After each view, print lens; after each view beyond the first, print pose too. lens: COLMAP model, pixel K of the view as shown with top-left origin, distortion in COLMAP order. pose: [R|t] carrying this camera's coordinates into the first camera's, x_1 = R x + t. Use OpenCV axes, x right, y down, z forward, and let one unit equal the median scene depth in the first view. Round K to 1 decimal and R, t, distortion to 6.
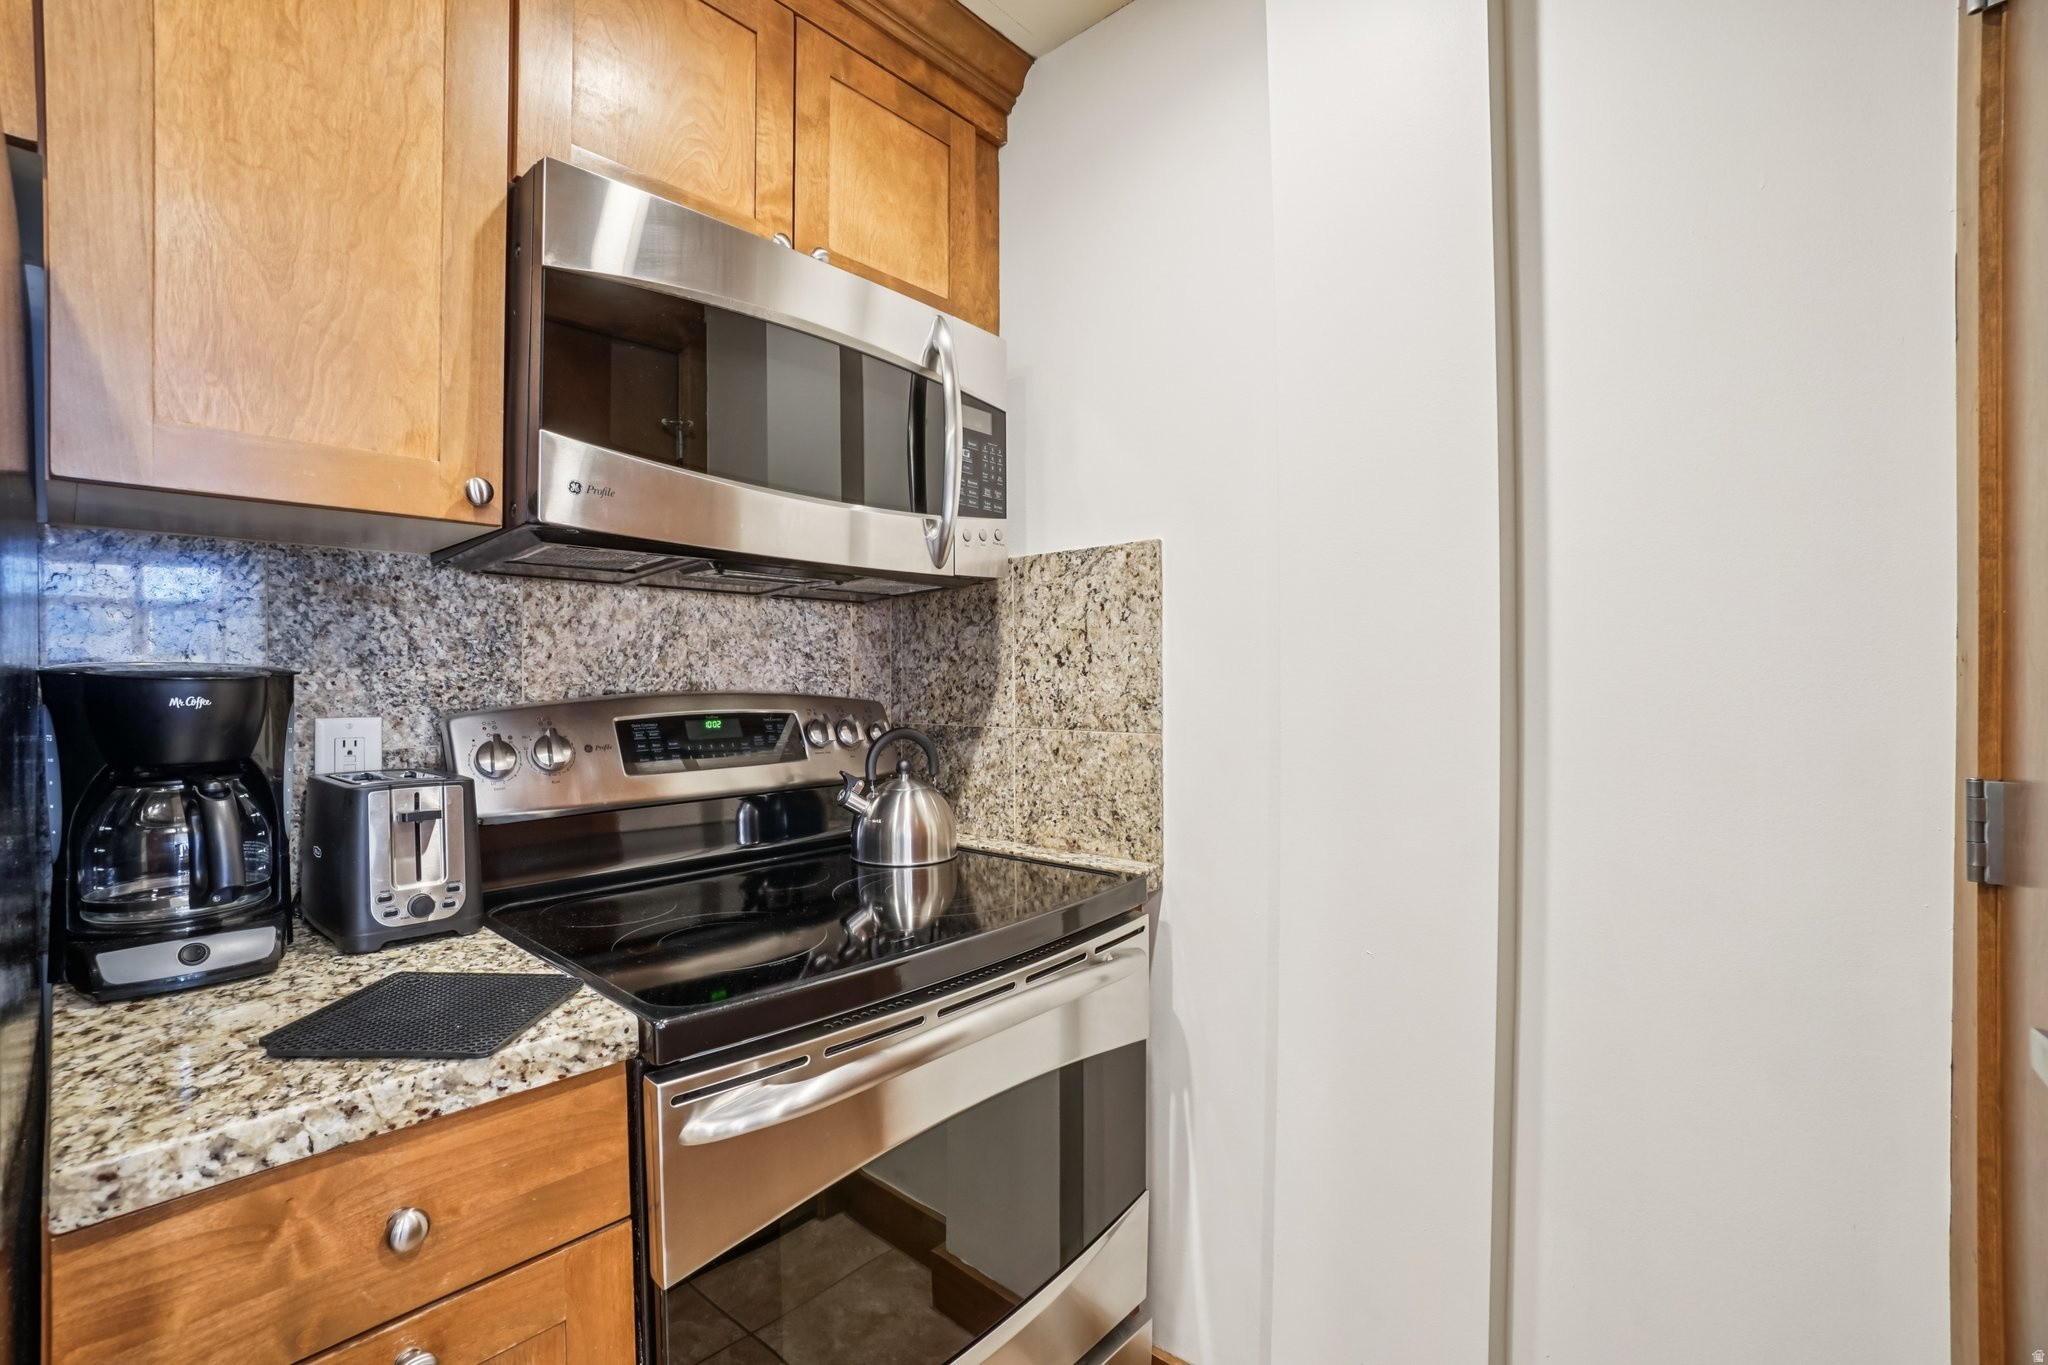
lens RADIAL K [[895.0, 0, 995.0], [0, 895.0, 674.7], [0, 0, 1]] dist [-0.044568, 0.011977]
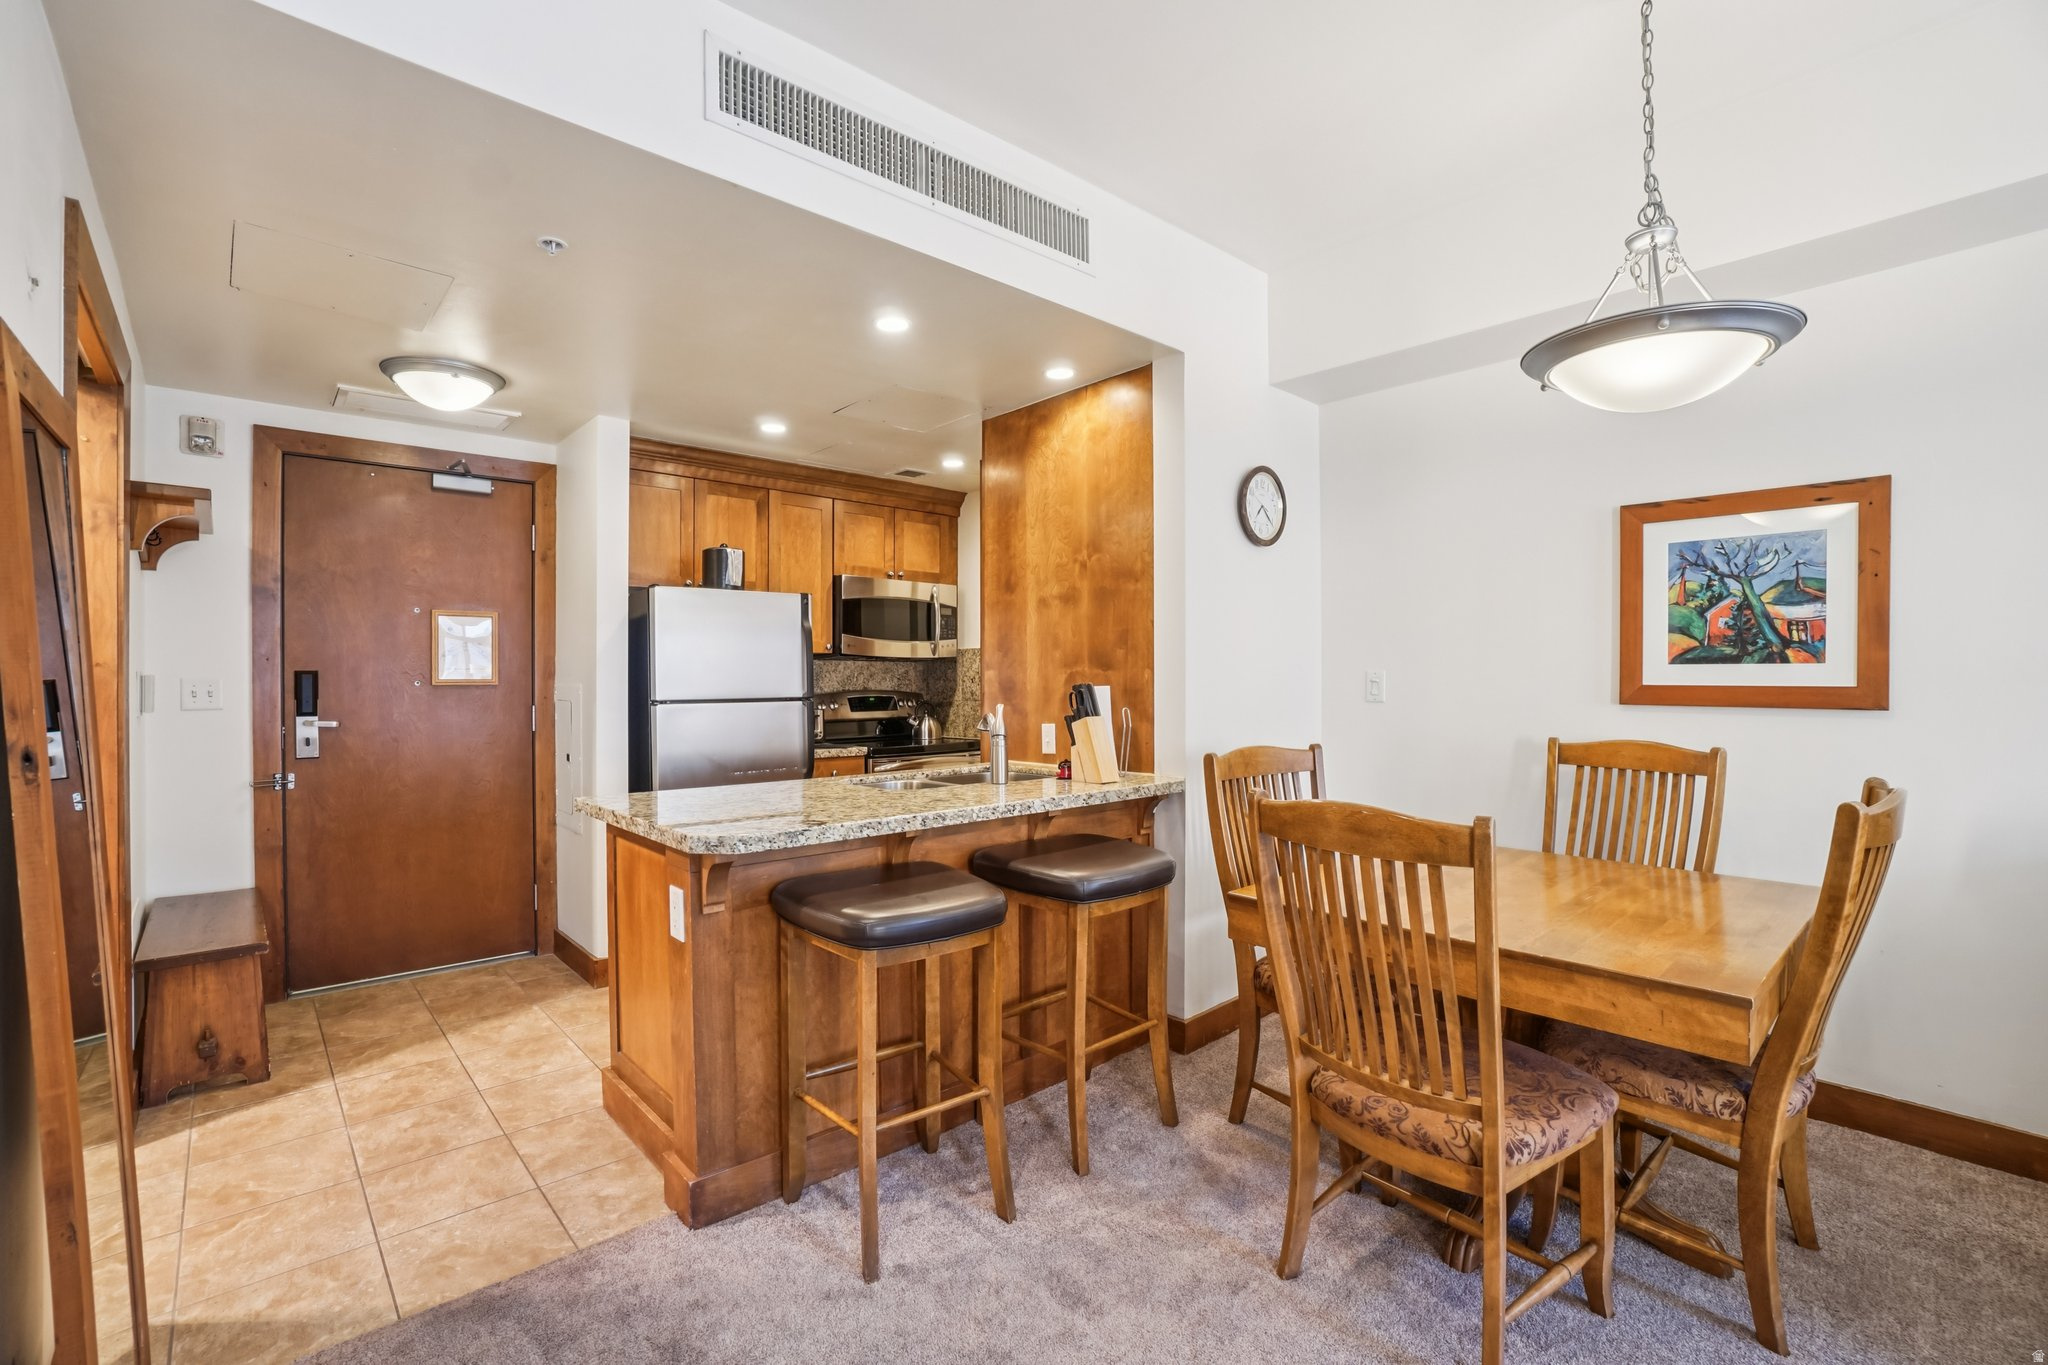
lens RADIAL K [[902.2, 0, 1008.6], [0, 902.2, 692.8], [0, 0, 1]] dist [-0.068596, 0.023442]
pose [[0.995798, 0.005657, -0.091405, 0.532240], [-0.004125, 0.999848, 0.016940, -0.031172], [0.091487, -0.016492, 0.995670, -2.422868]]
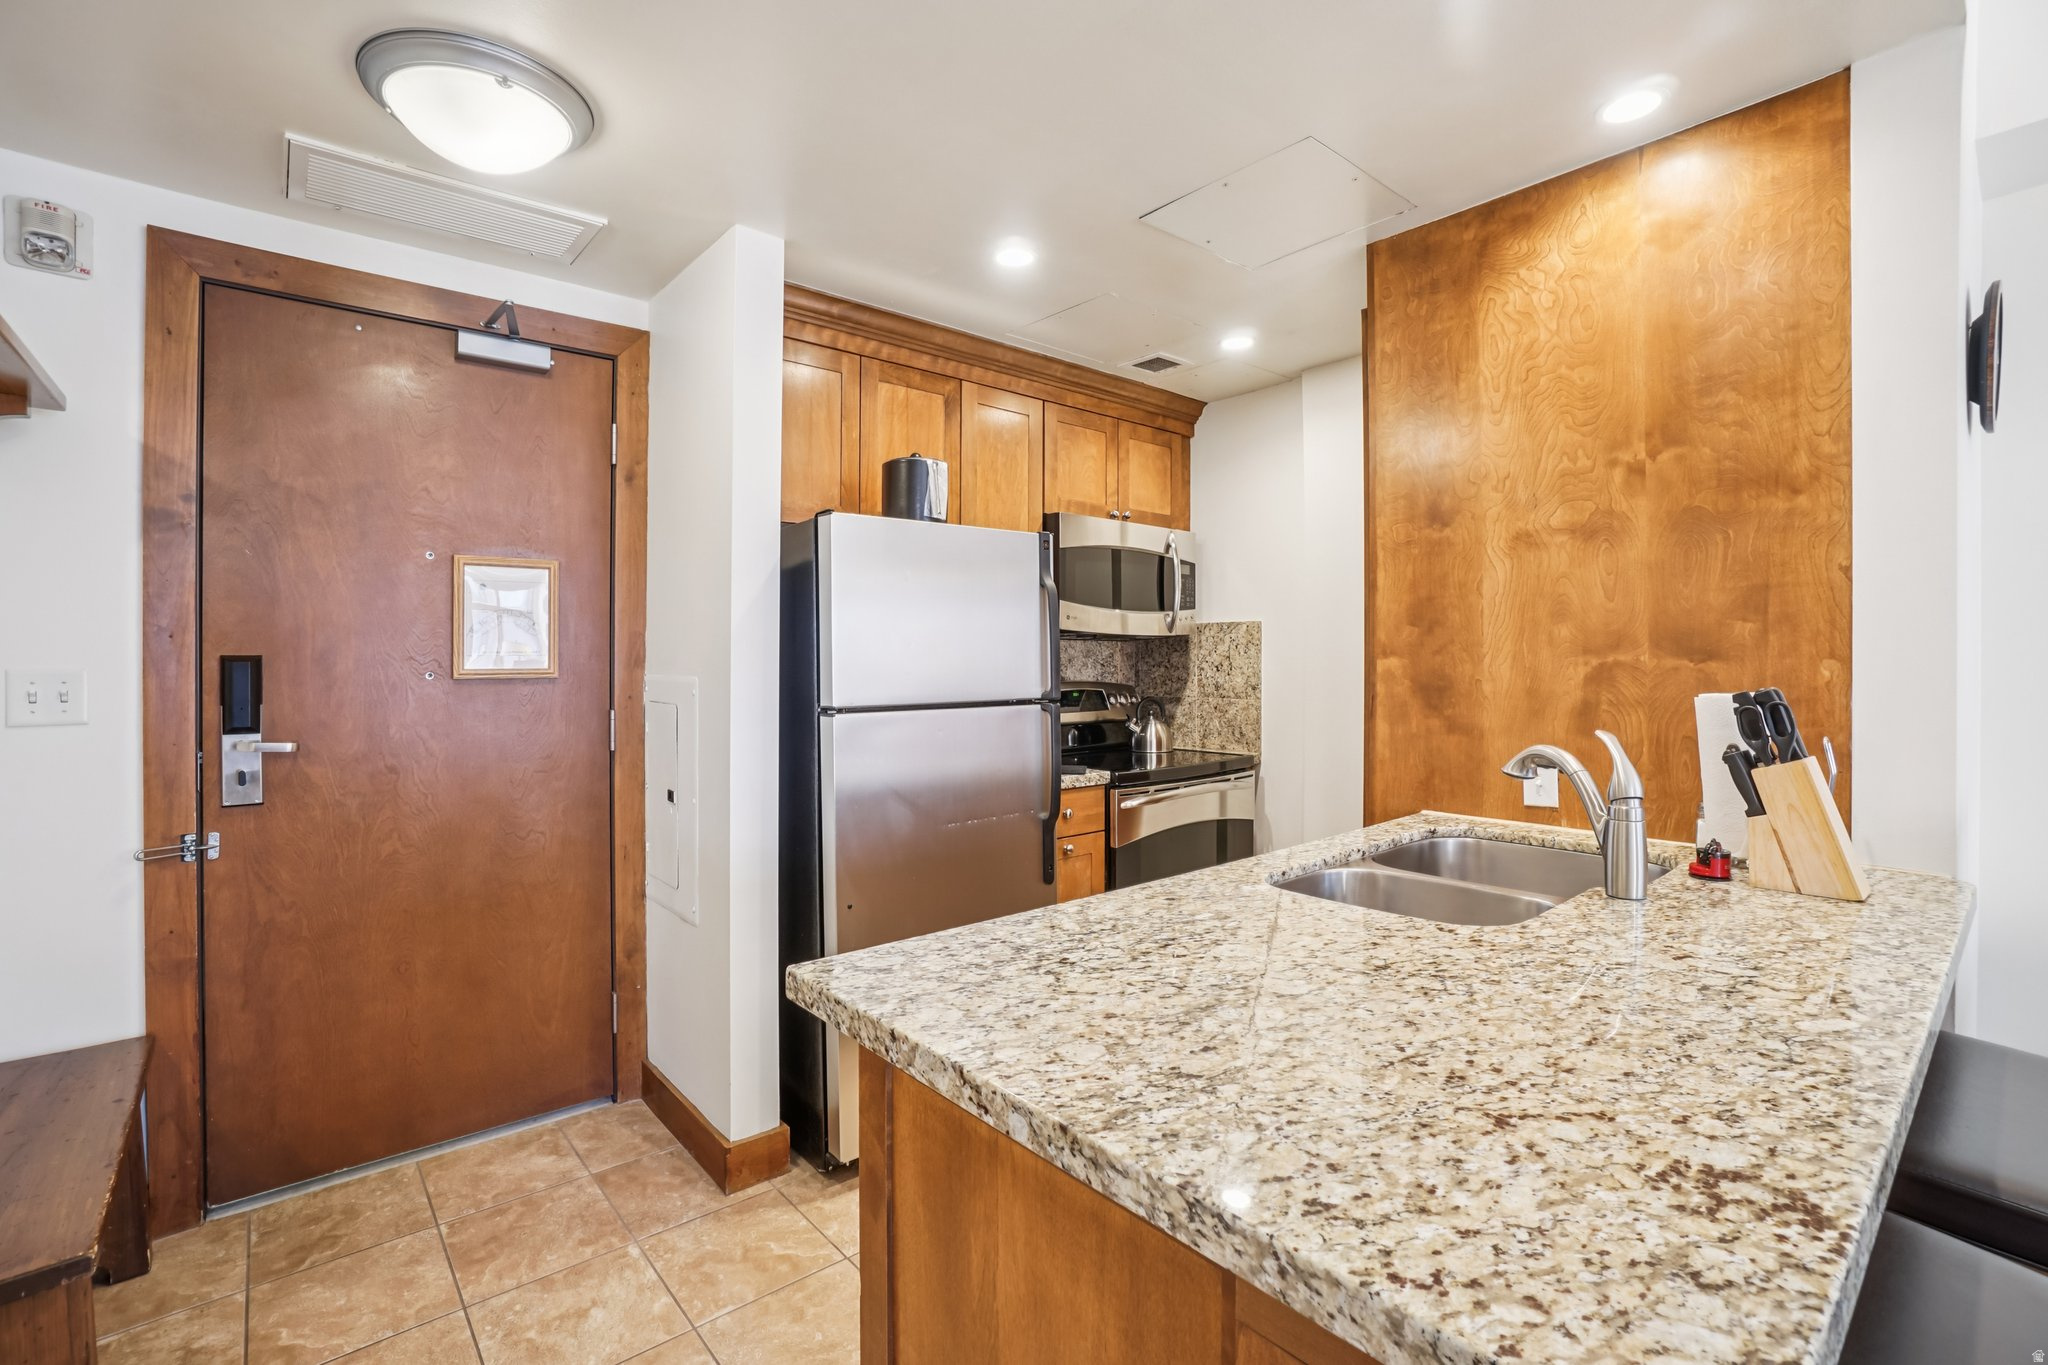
lens RADIAL K [[909.9, 0, 997.5], [0, 909.9, 662.7], [0, 0, 1]] dist [-0.066793, 0.023076]
pose [[0.992233, 0.007219, -0.124187, -0.212799], [-0.006134, 0.999940, 0.009115, -0.052062], [0.124245, -0.008283, 0.992217, -1.481279]]
